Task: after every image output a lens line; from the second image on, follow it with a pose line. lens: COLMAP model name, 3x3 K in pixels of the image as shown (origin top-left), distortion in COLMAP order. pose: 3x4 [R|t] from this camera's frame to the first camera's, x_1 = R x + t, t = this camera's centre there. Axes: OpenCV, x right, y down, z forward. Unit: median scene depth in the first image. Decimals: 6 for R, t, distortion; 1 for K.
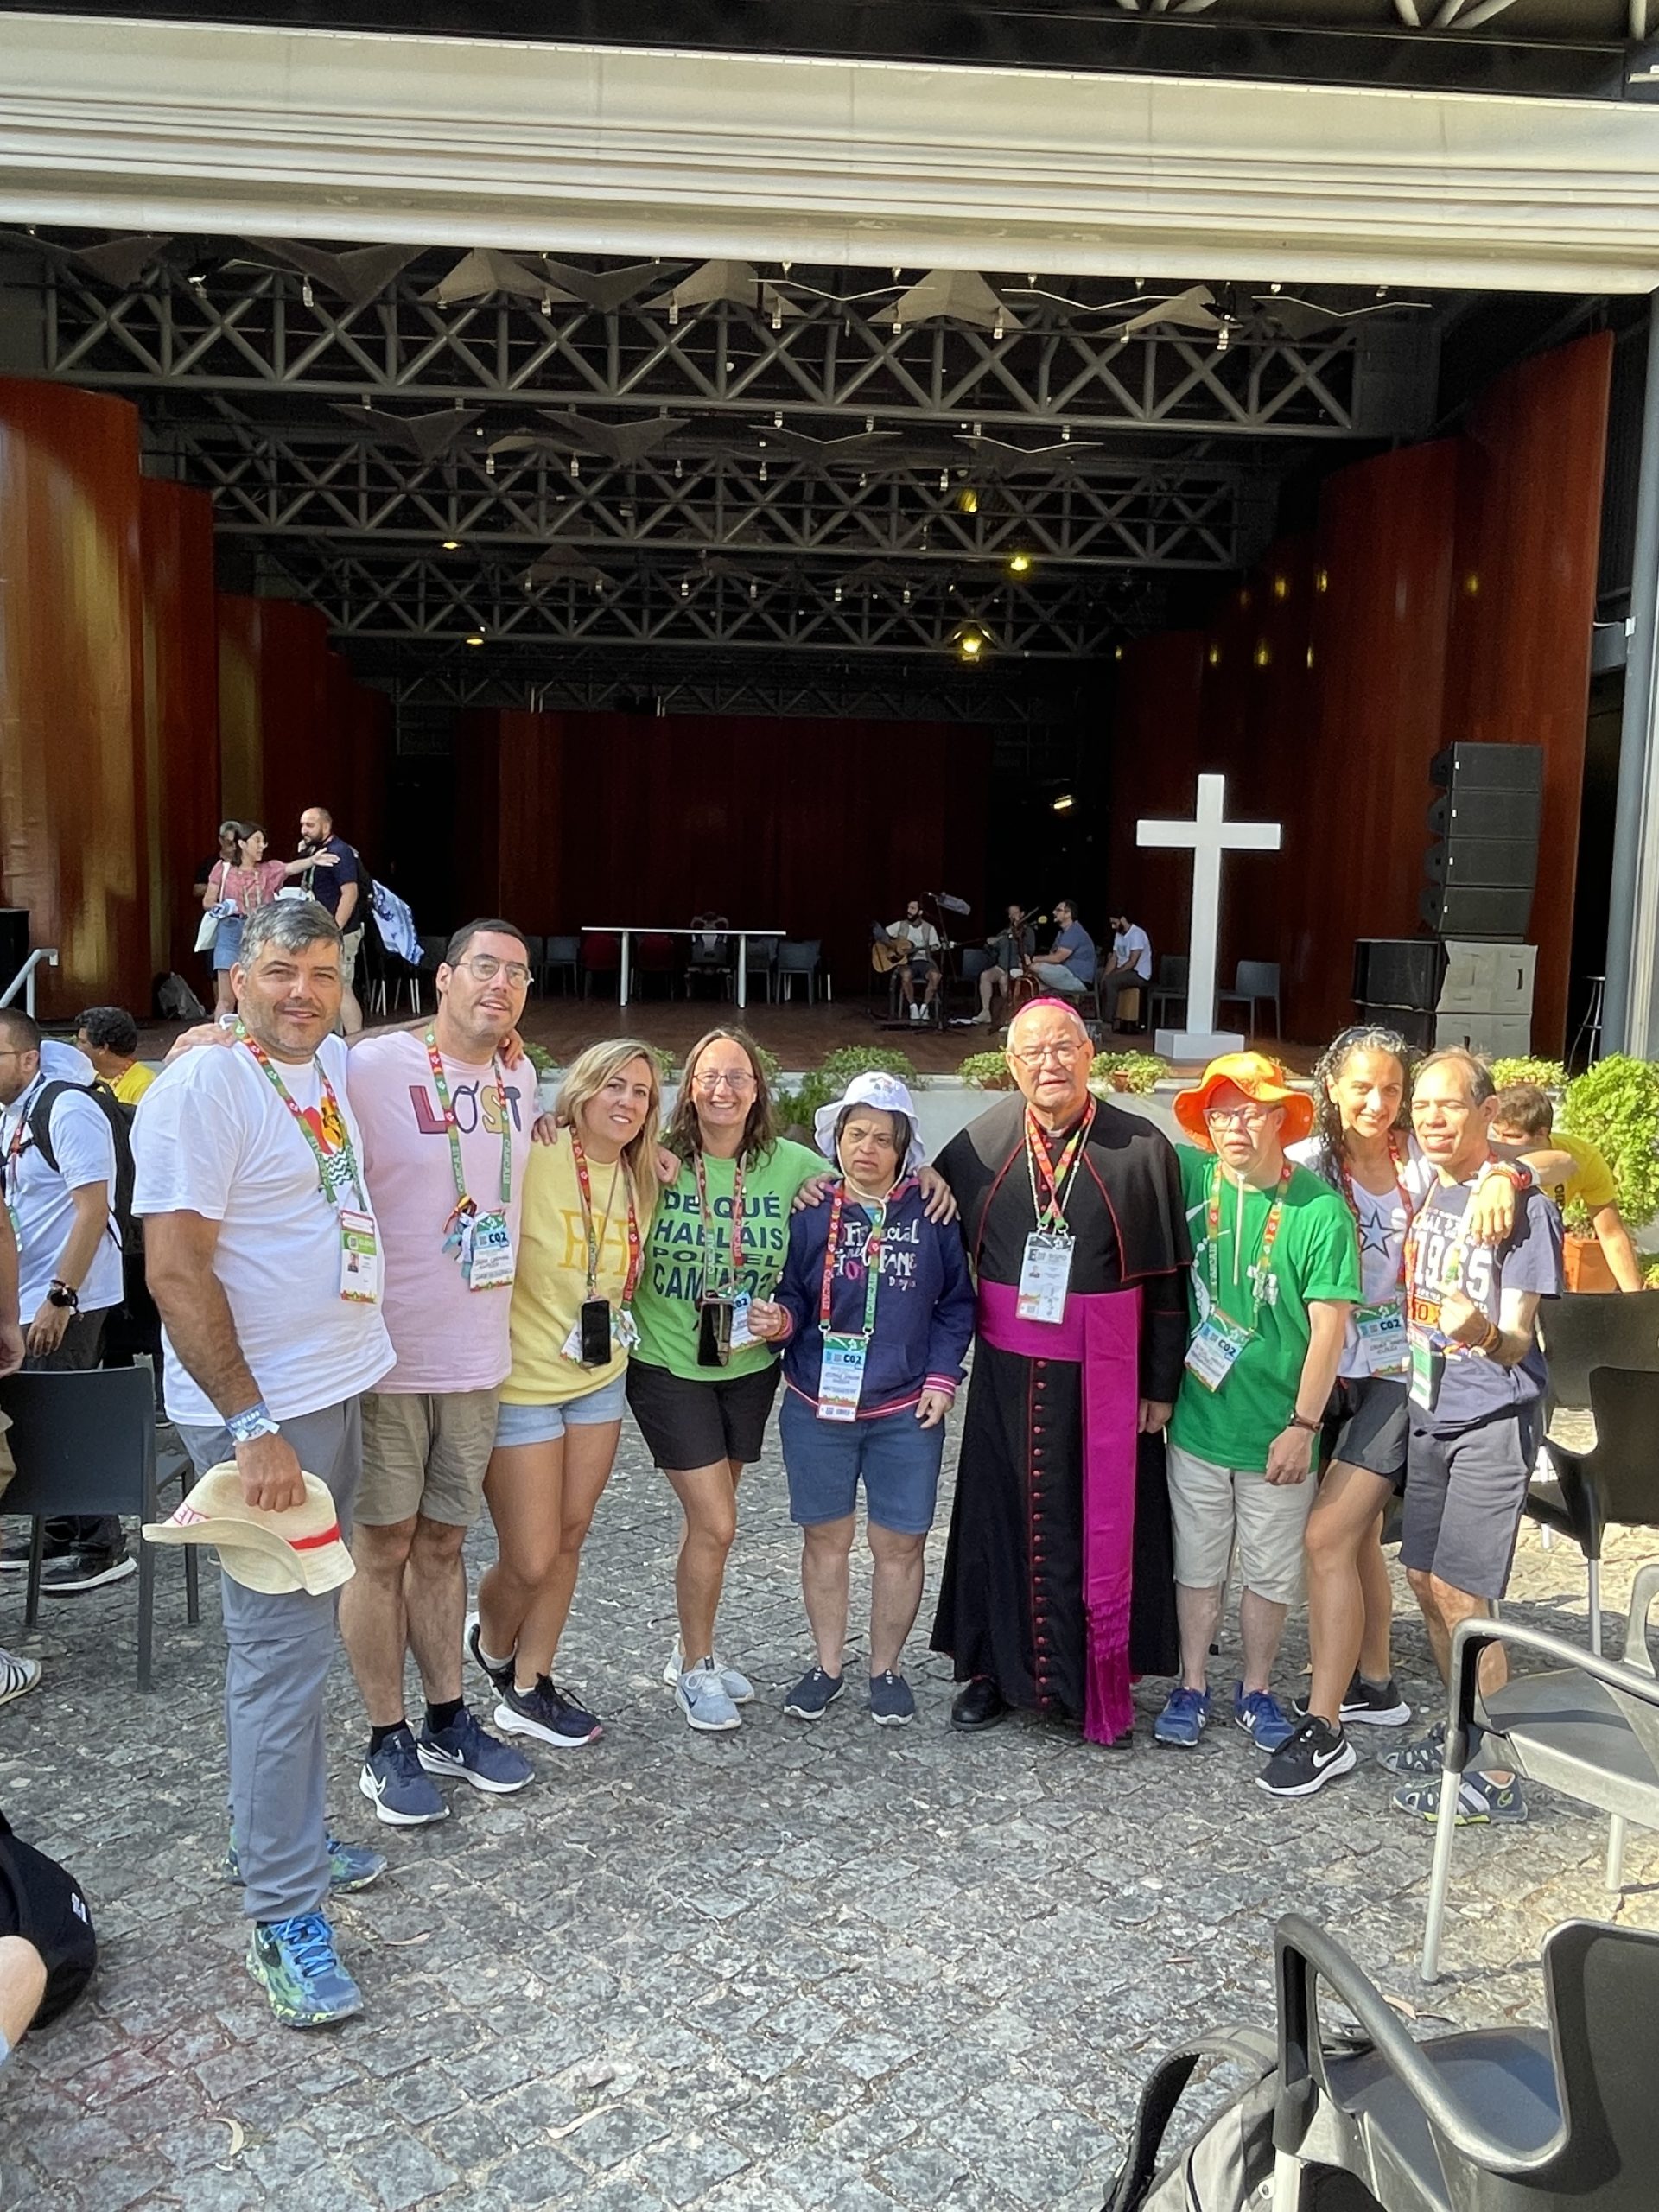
lens RADIAL K [[1569.4, 0, 817.3], [0, 1569.4, 1081.4], [0, 0, 1]] dist [0.004974, -0.009555]
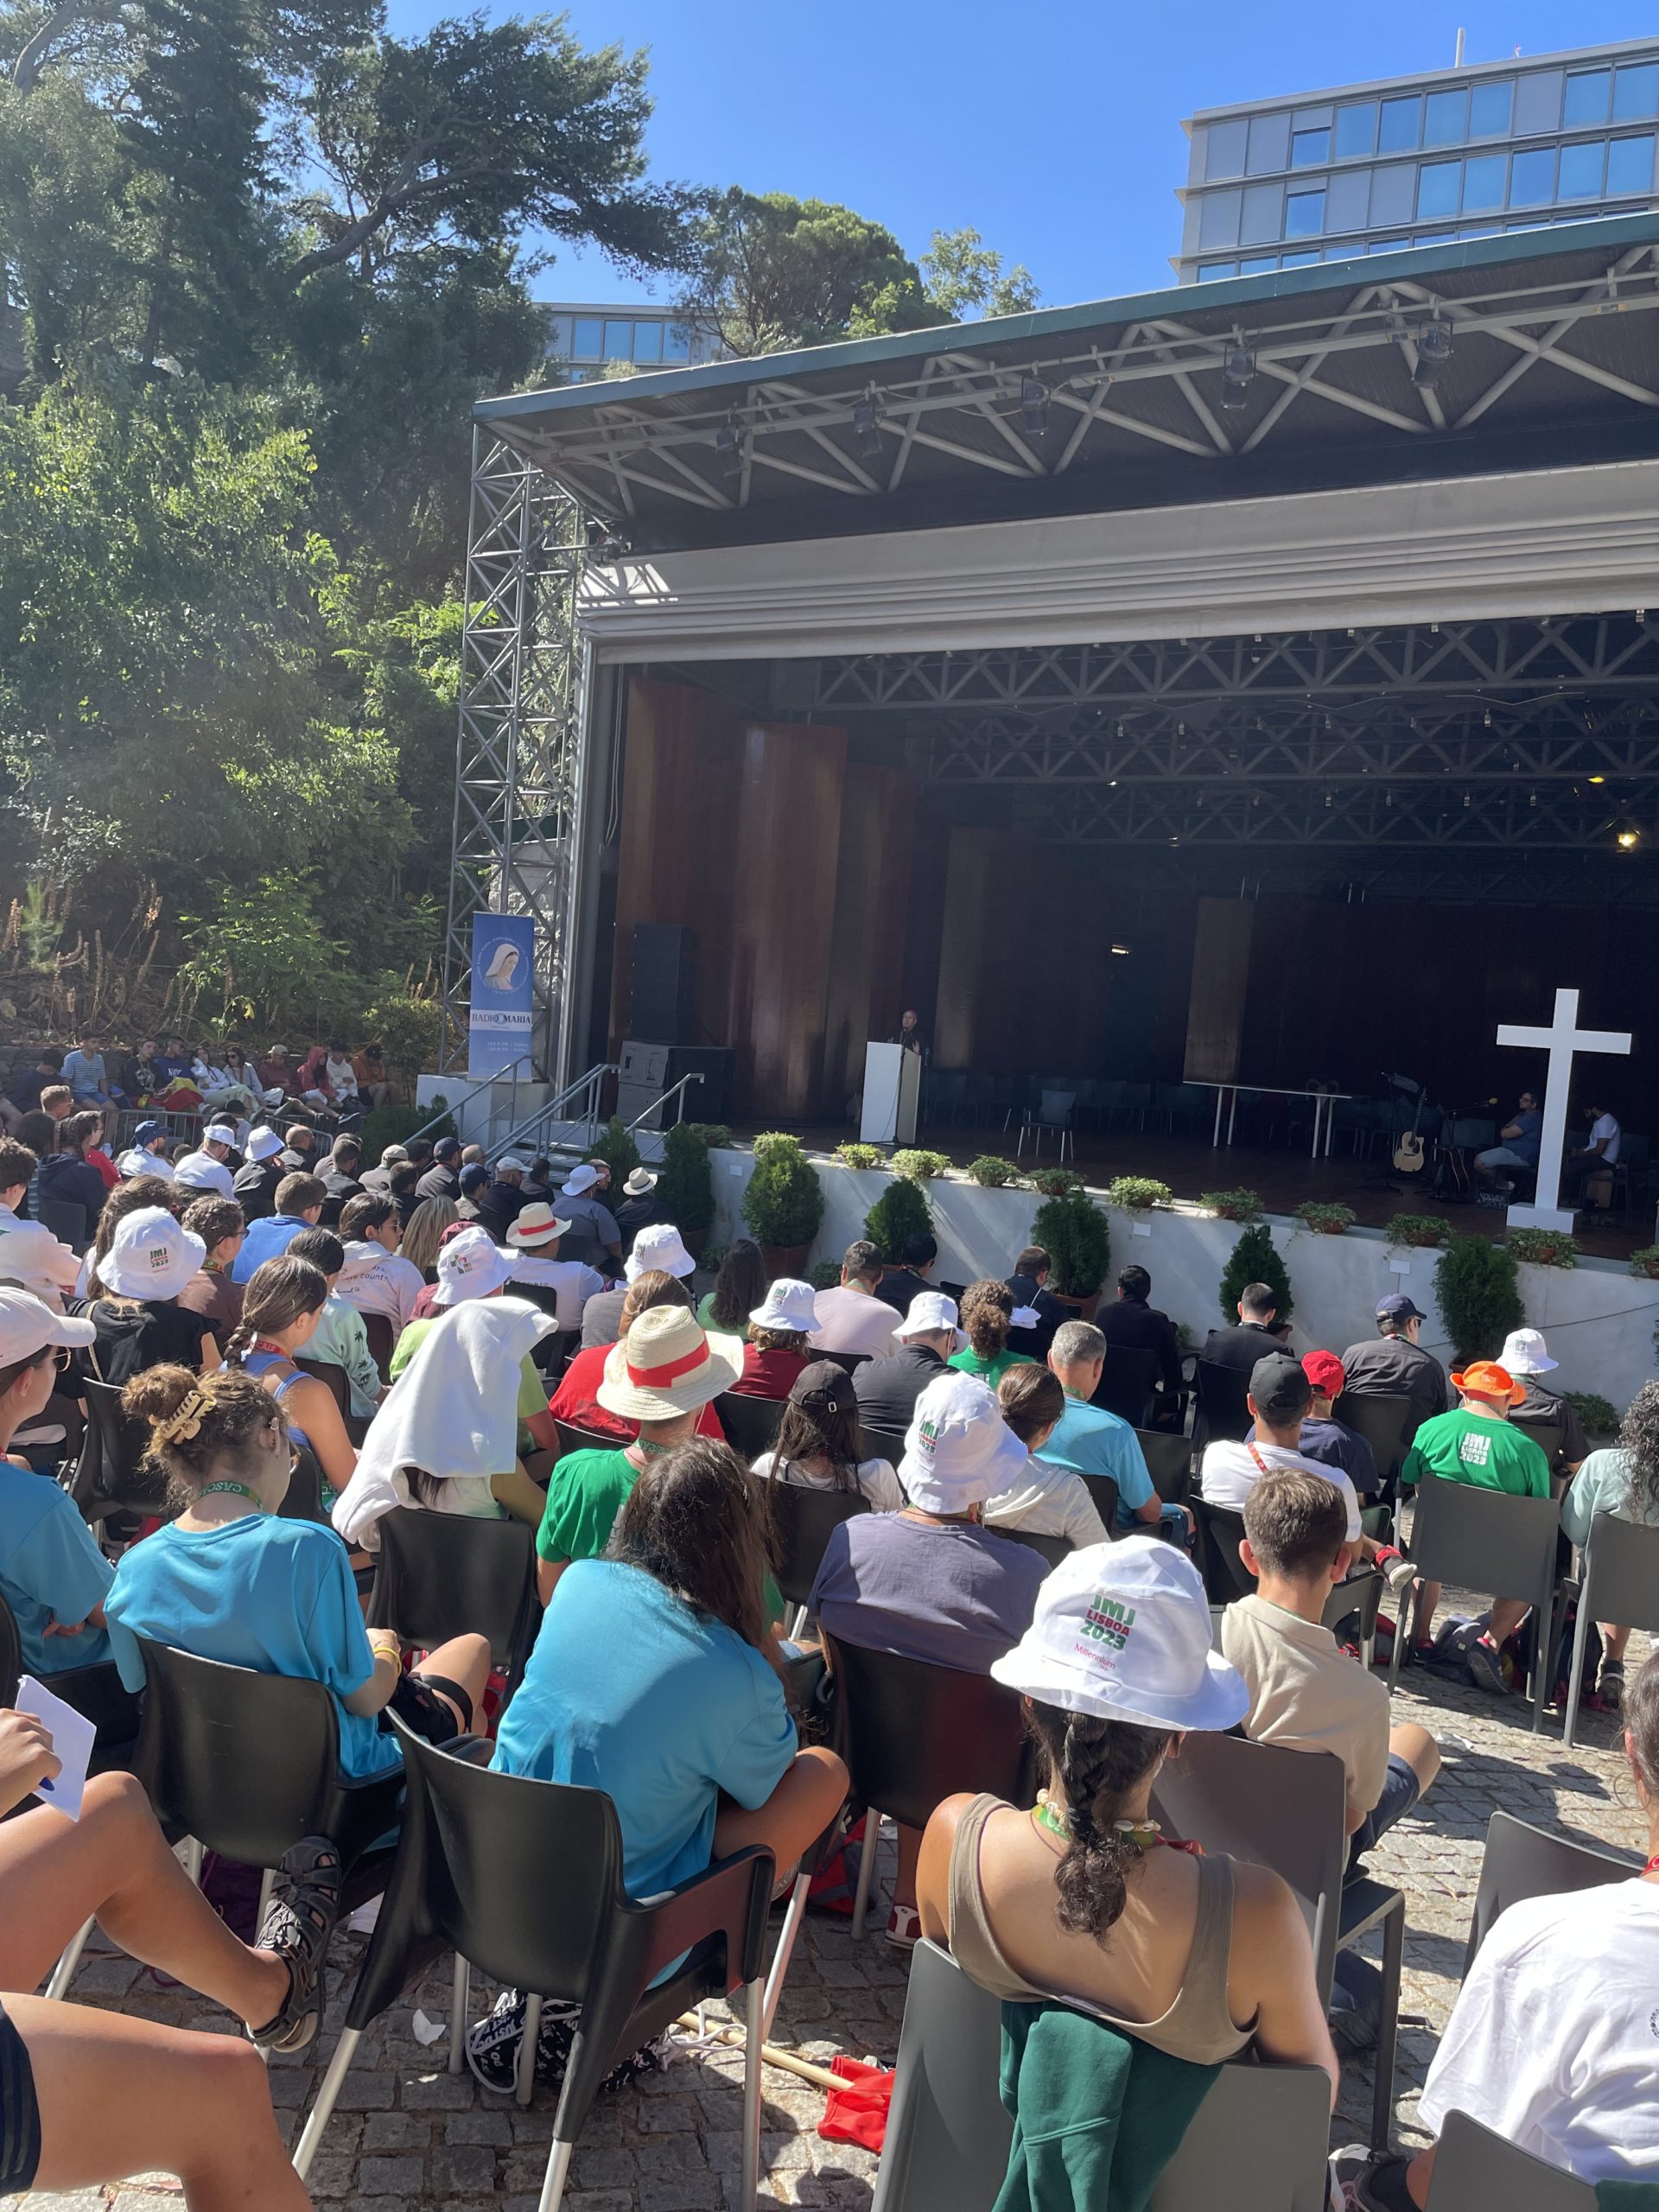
lens RADIAL K [[1660.2, 0, 820.2], [0, 1660.2, 1103.4], [0, 0, 1]] dist [0.072016, -0.098250]
pose [[0.814505, 0.075572, -0.575213, 1.770118], [-0.117637, 0.992397, -0.036194, 0.000890], [0.568105, 0.097146, 0.817202, -1.118172]]
